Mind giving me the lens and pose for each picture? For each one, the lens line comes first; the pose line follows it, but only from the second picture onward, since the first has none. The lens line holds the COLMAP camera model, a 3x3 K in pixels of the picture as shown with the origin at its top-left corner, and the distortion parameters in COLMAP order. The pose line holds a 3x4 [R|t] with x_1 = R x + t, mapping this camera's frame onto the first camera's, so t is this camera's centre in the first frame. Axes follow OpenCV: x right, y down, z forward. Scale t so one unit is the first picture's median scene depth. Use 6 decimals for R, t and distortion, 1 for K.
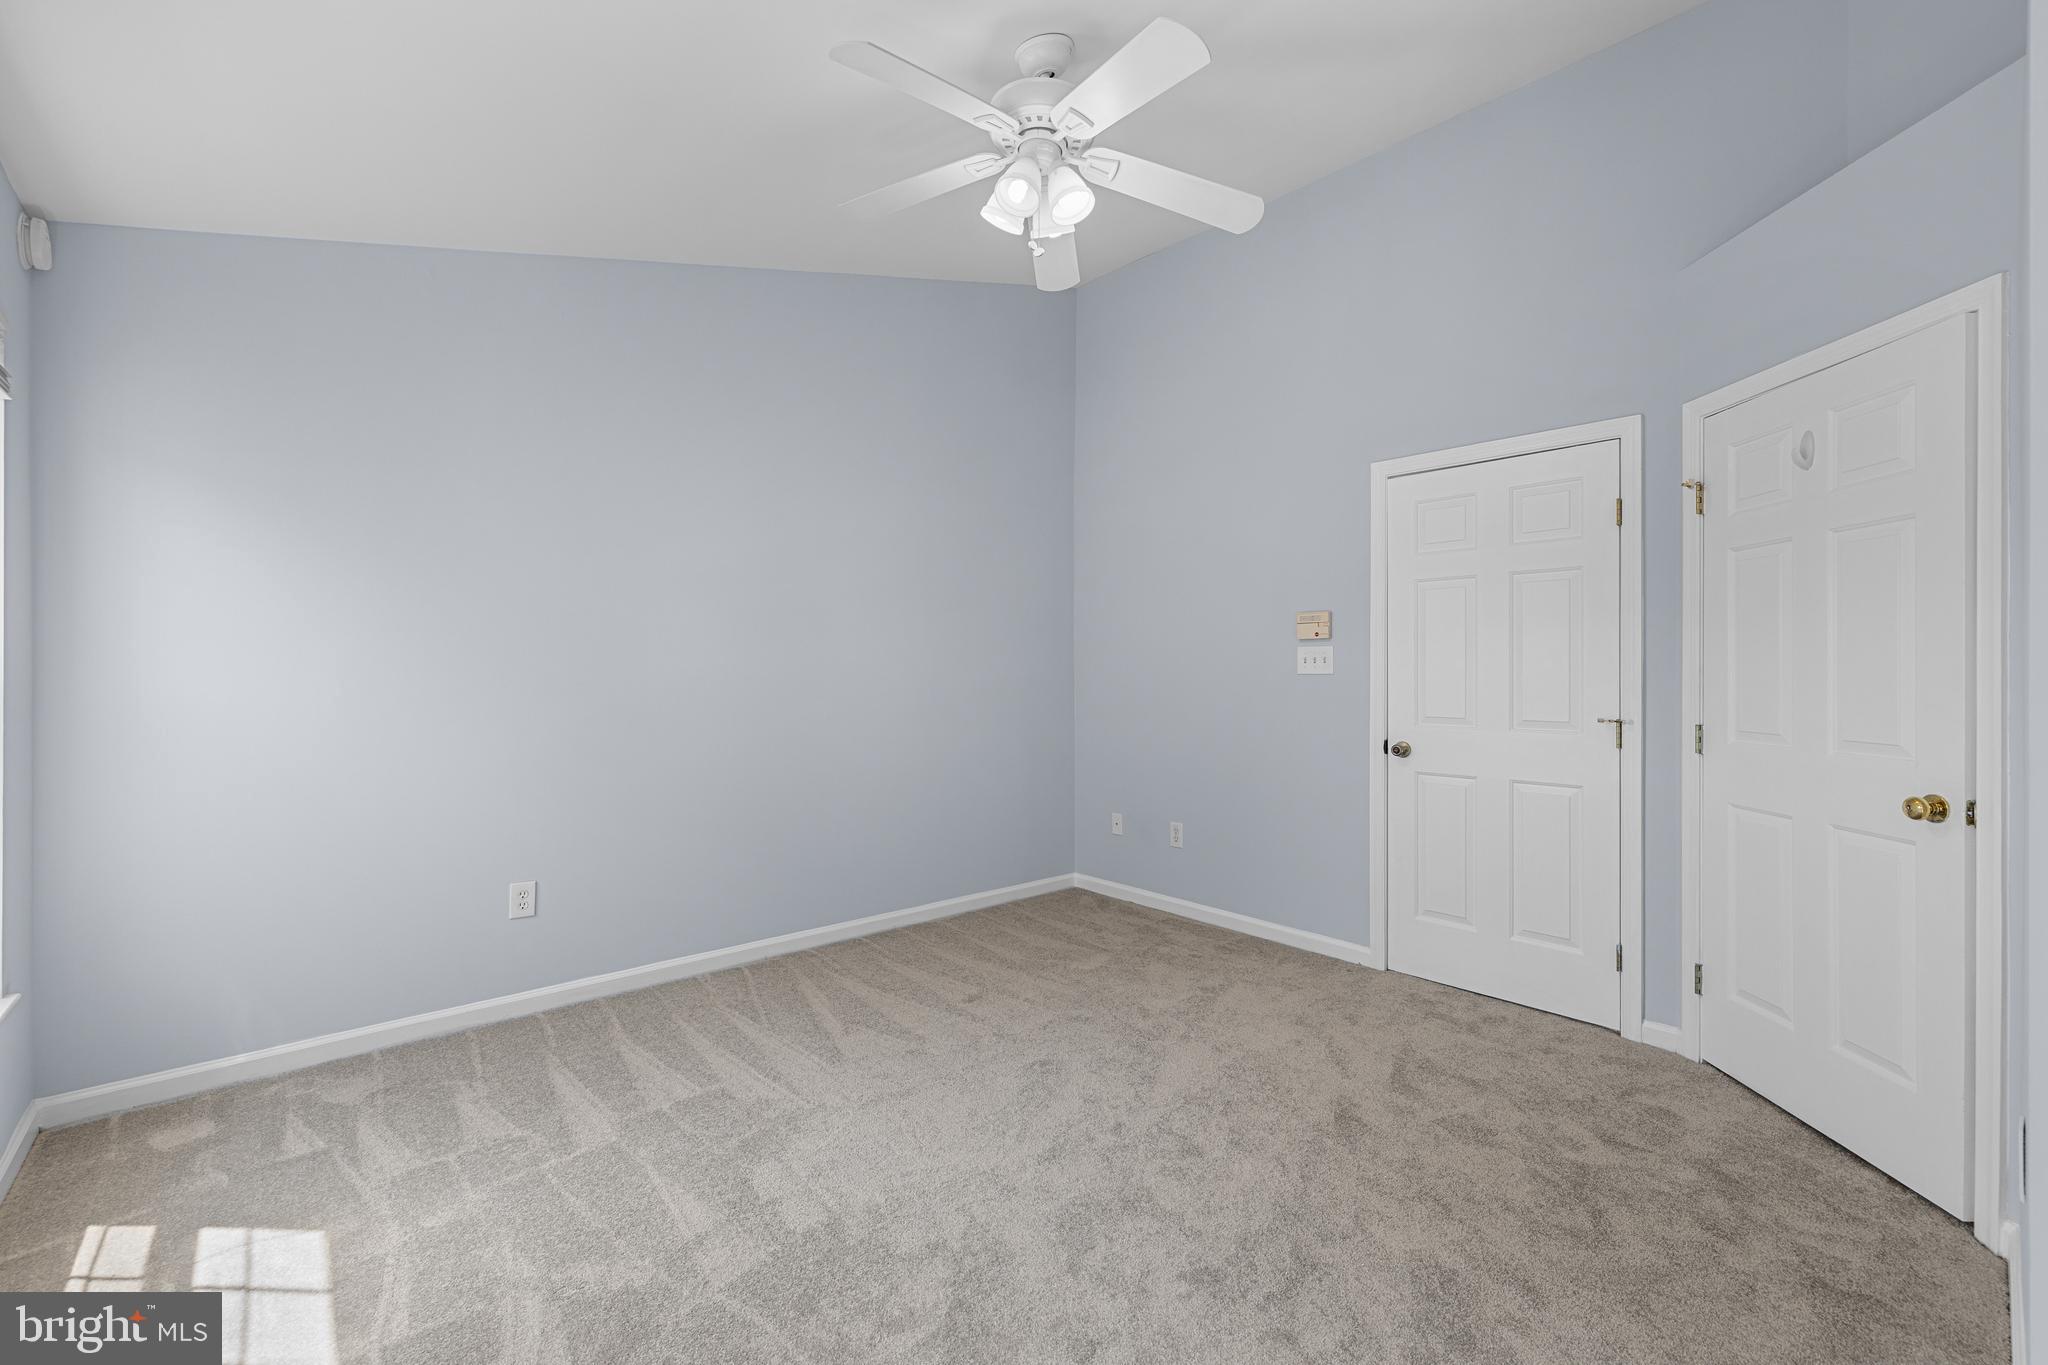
lens RADIAL K [[855.8, 0, 1022.6], [0, 855.8, 668.2], [0, 0, 1]] dist [-0.000937, 0.000016]
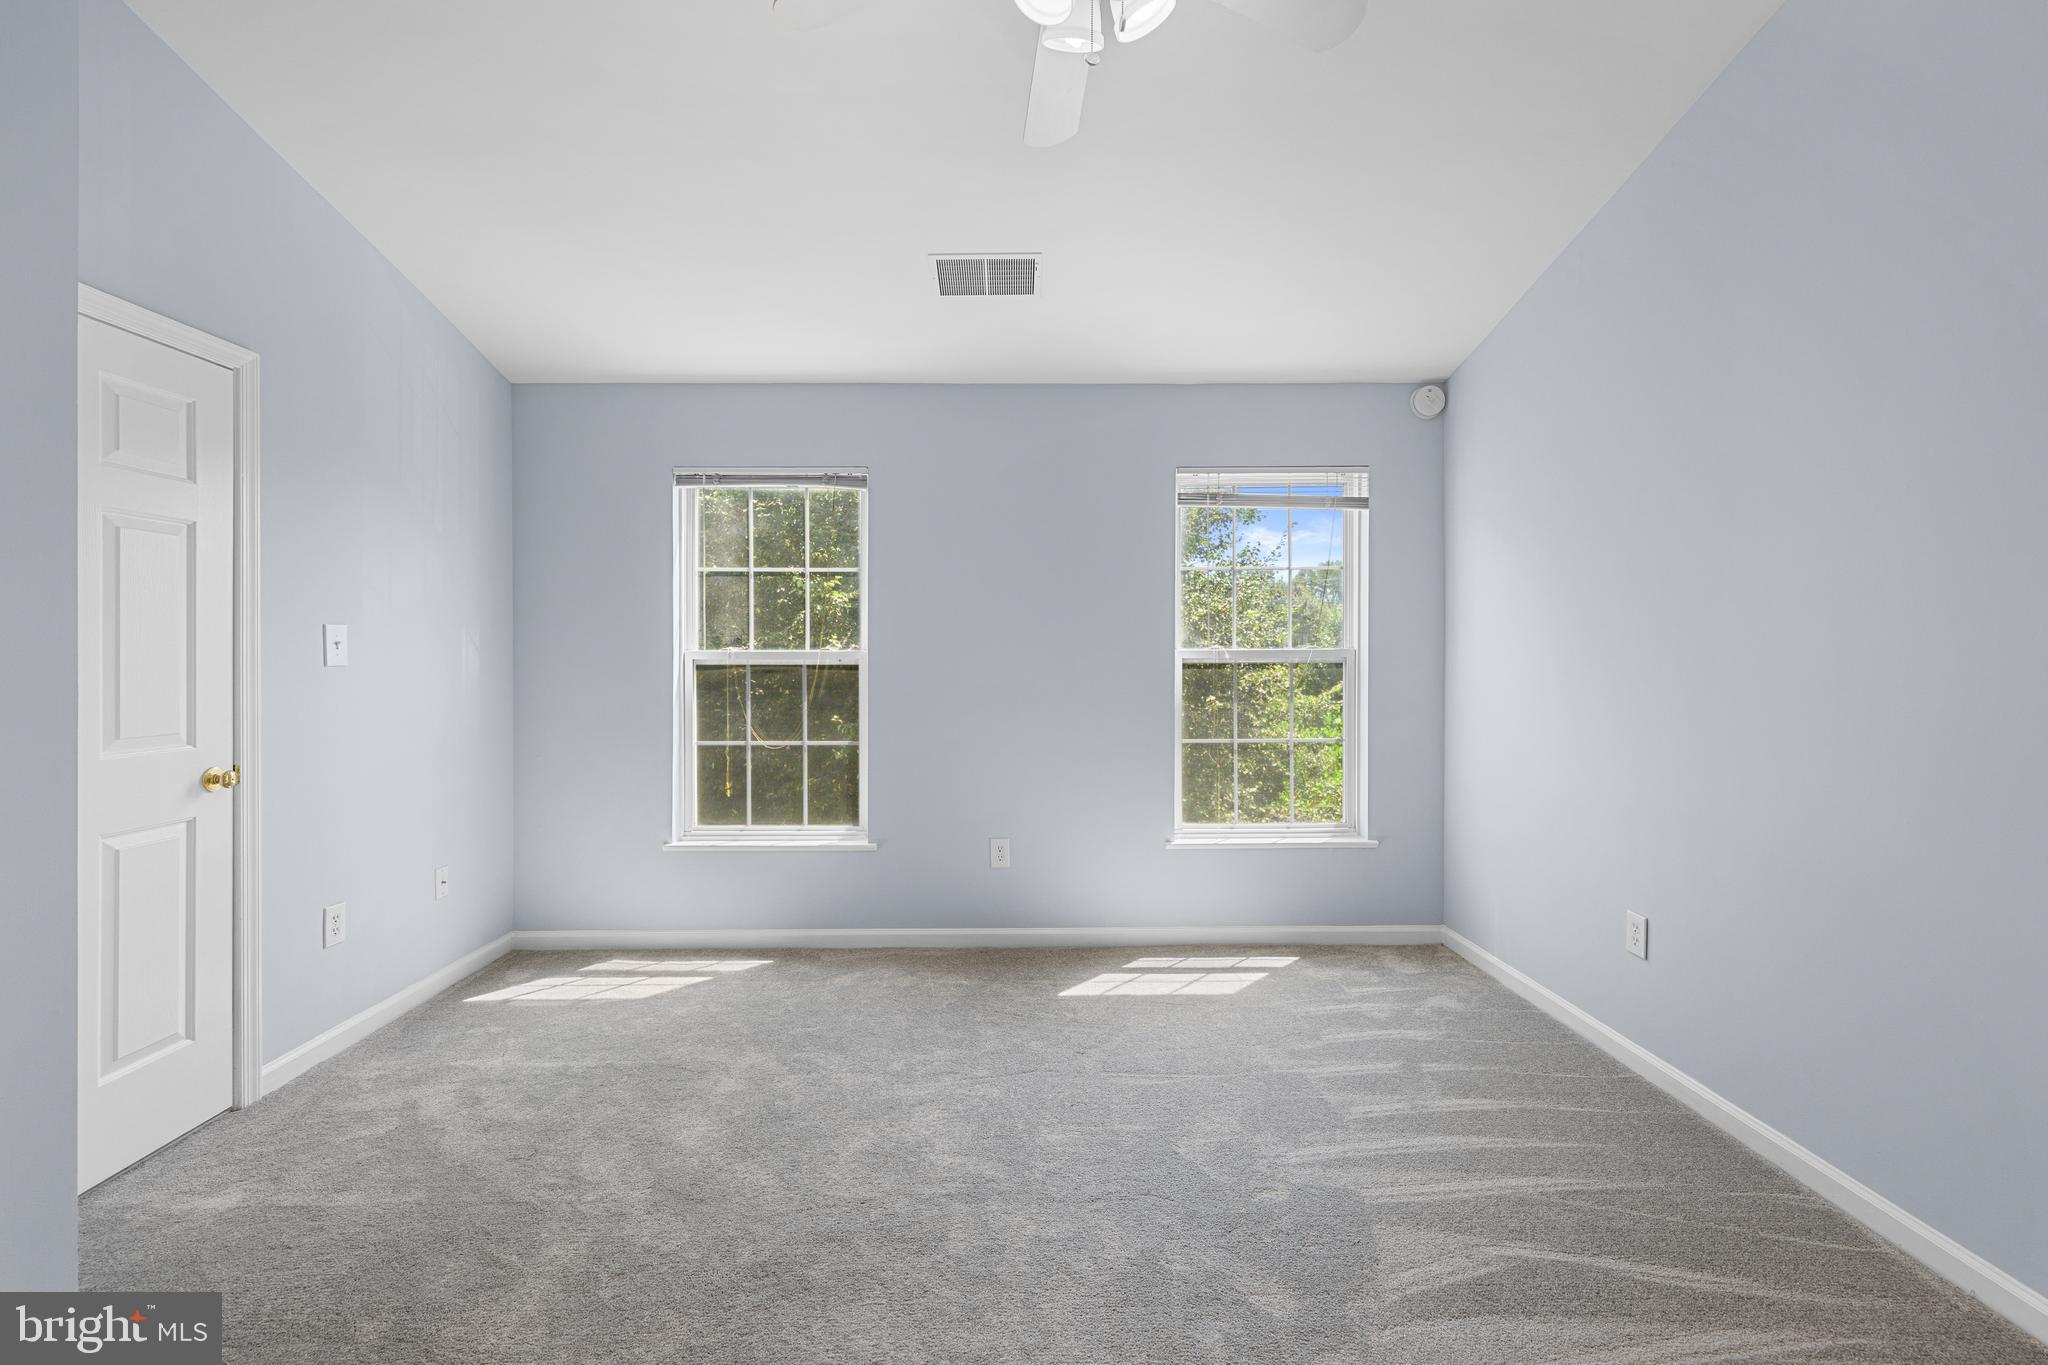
lens RADIAL K [[855.8, 0, 1022.6], [0, 855.8, 668.2], [0, 0, 1]] dist [-0.000937, 0.000016]
pose [[-0.652403, 0.006997, -0.757840, 0.458323], [-0.002899, 0.999927, 0.011728, 0.002112], [0.757867, 0.009848, -0.652335, 1.132097]]
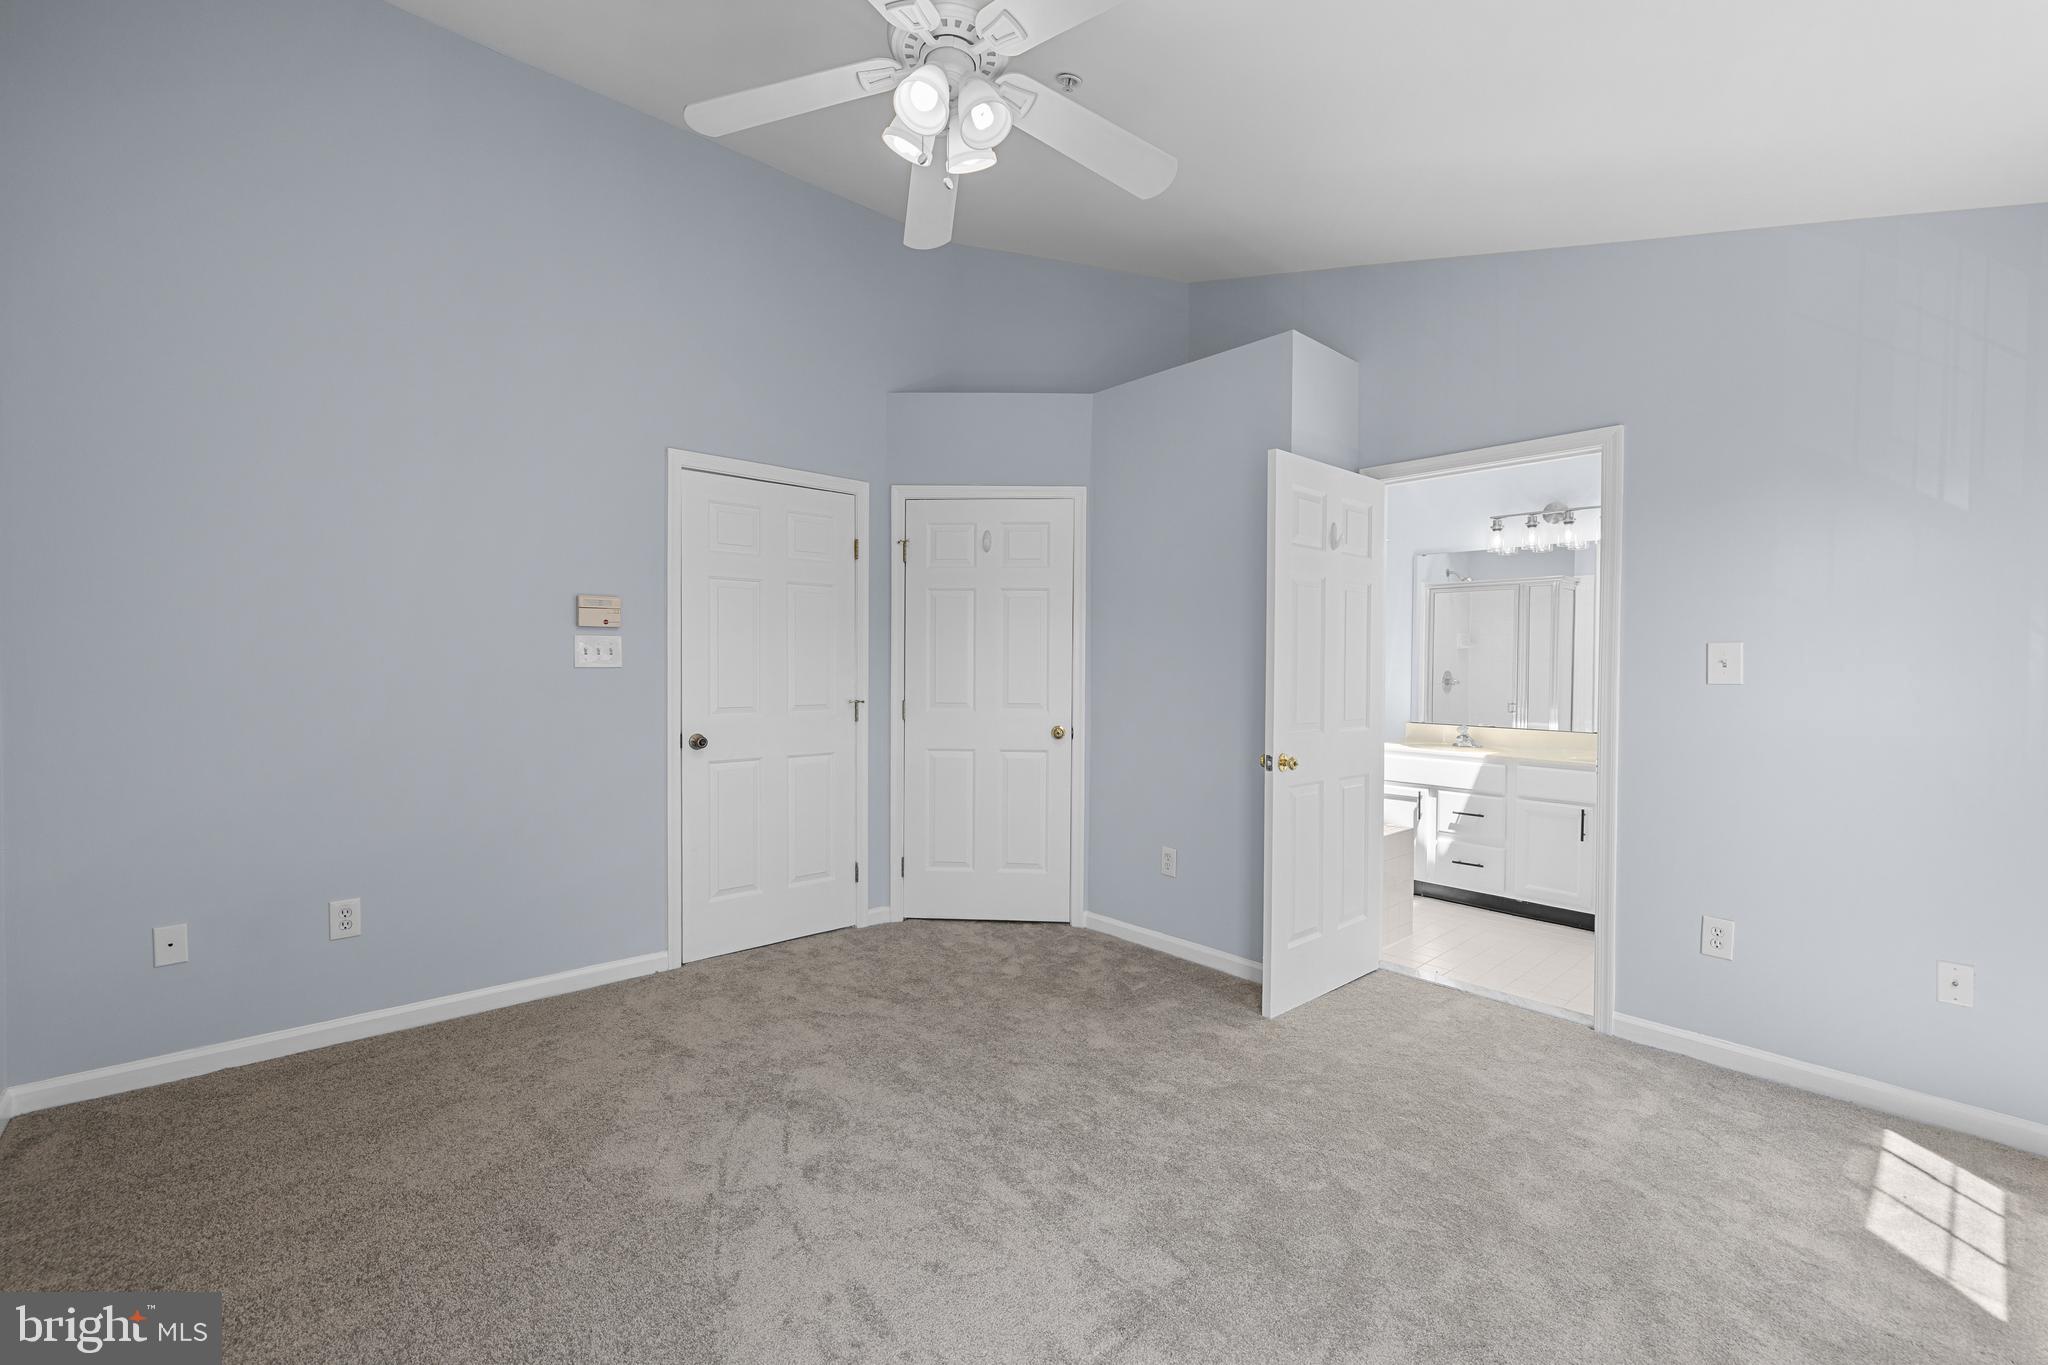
lens RADIAL K [[855.8, 0, 1022.6], [0, 855.8, 668.2], [0, 0, 1]] dist [-0.000937, 0.000016]
pose [[-0.005444, -0.005675, 0.999969, -0.686217], [-0.010129, 0.999933, 0.005620, -0.001730], [-0.999934, -0.010098, -0.005501, 0.742810]]
